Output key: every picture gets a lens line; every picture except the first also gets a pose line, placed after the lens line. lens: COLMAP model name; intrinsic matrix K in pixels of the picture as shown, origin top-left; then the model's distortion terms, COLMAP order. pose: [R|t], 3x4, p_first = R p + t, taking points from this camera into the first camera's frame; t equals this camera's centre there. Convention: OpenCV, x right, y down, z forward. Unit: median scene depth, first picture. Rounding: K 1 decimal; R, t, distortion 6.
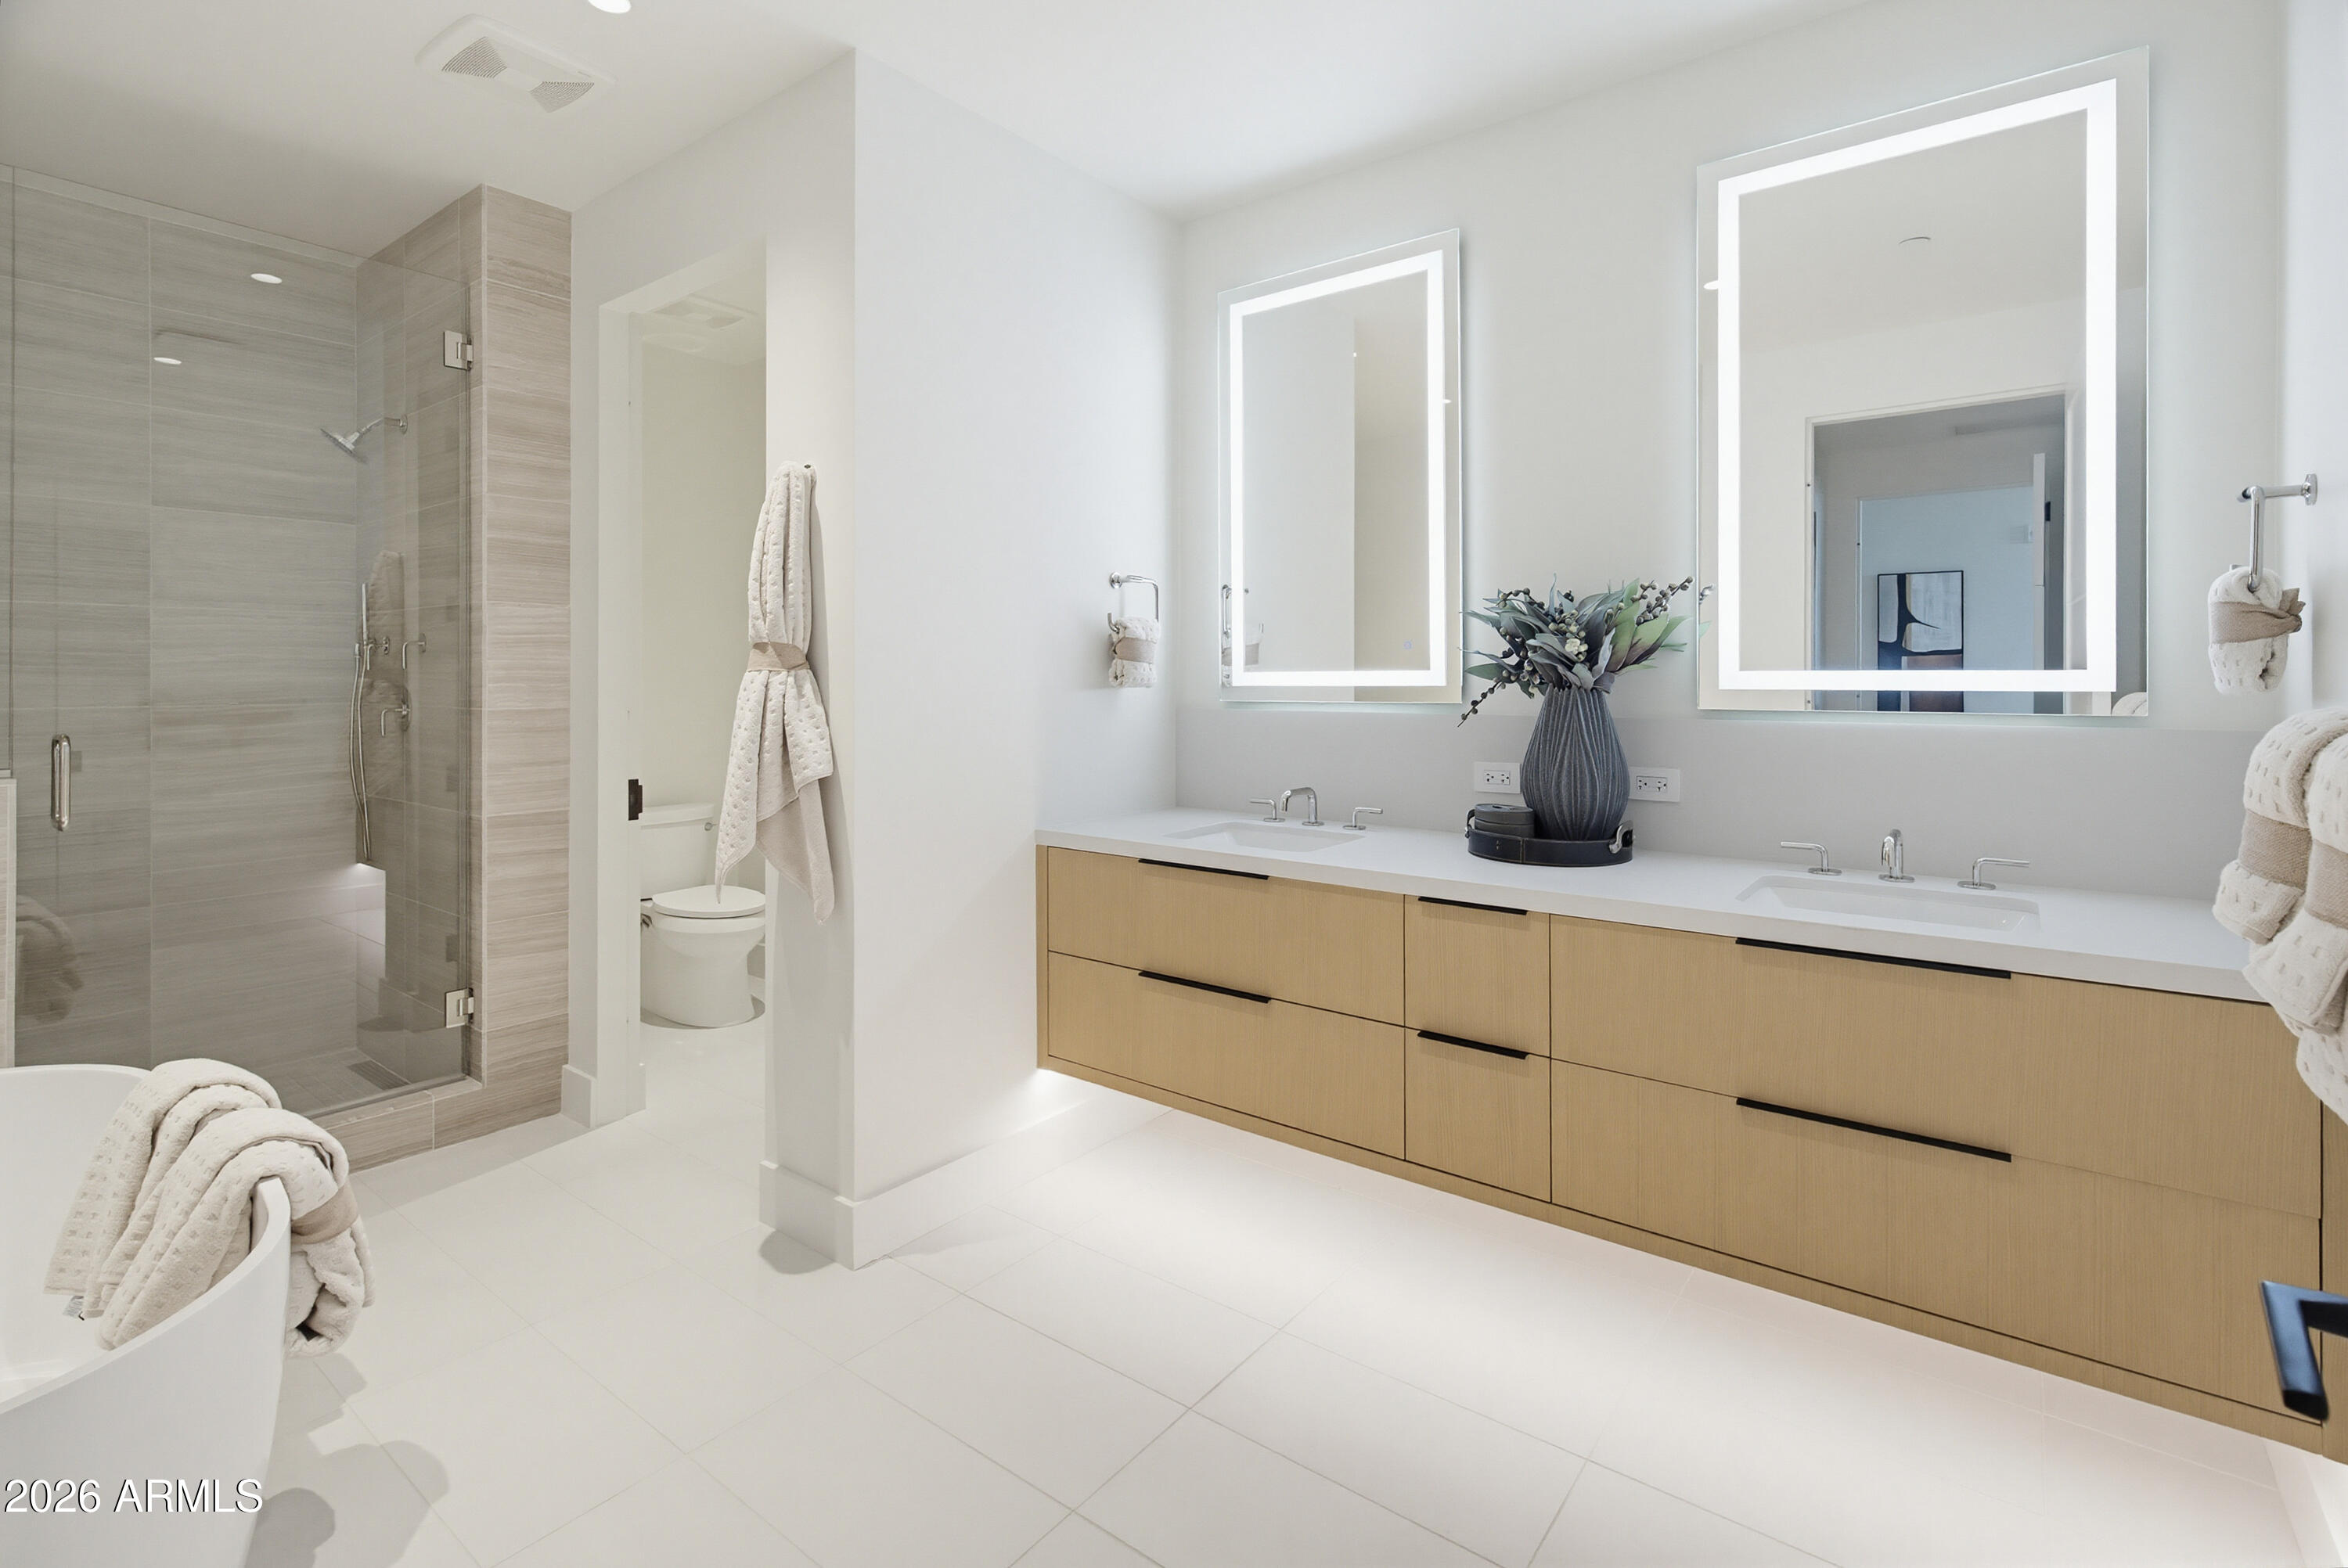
lens RADIAL K [[1080.4, 0, 1183.4], [0, 1080.4, 701.7], [0, 0, 1]] dist [-0.000477, 0.000576]
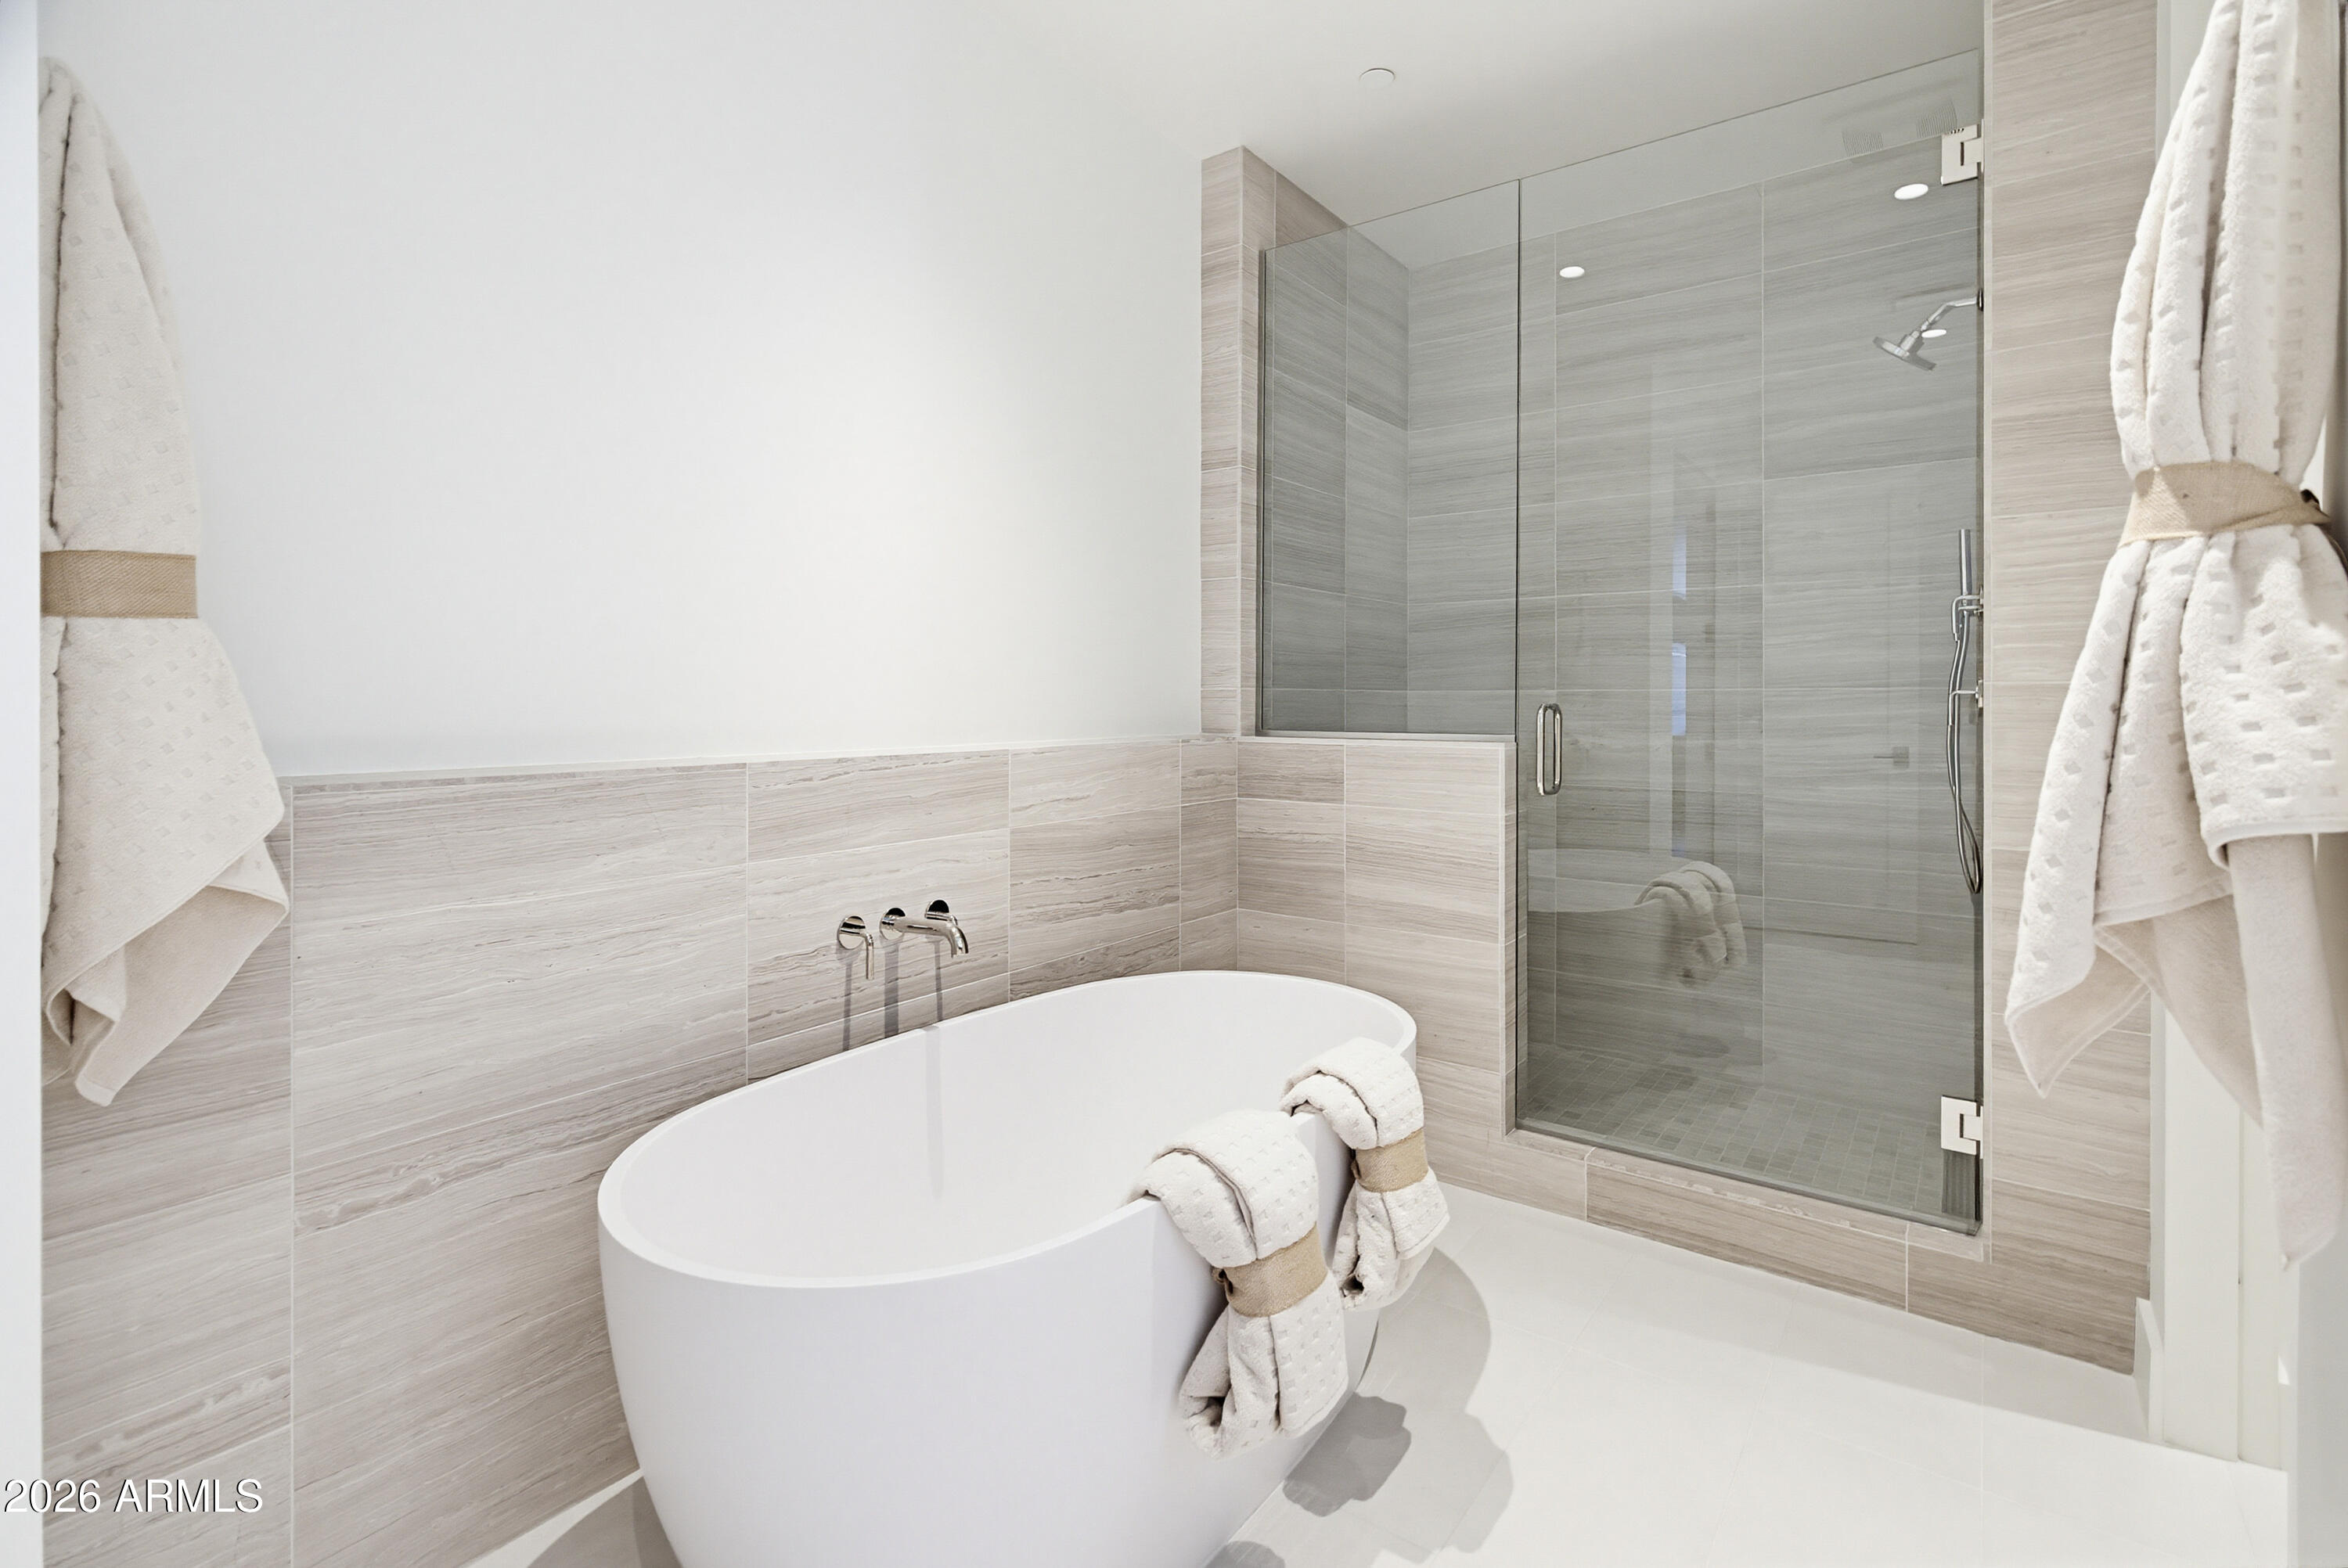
lens RADIAL K [[1080.4, 0, 1183.4], [0, 1080.4, 701.7], [0, 0, 1]] dist [-0.000477, 0.000576]
pose [[0.021569, 0.002945, -0.999763, -0.006054], [-0.023181, 0.999728, 0.002445, 0.035564], [0.999499, 0.023122, 0.021631, 0.643357]]
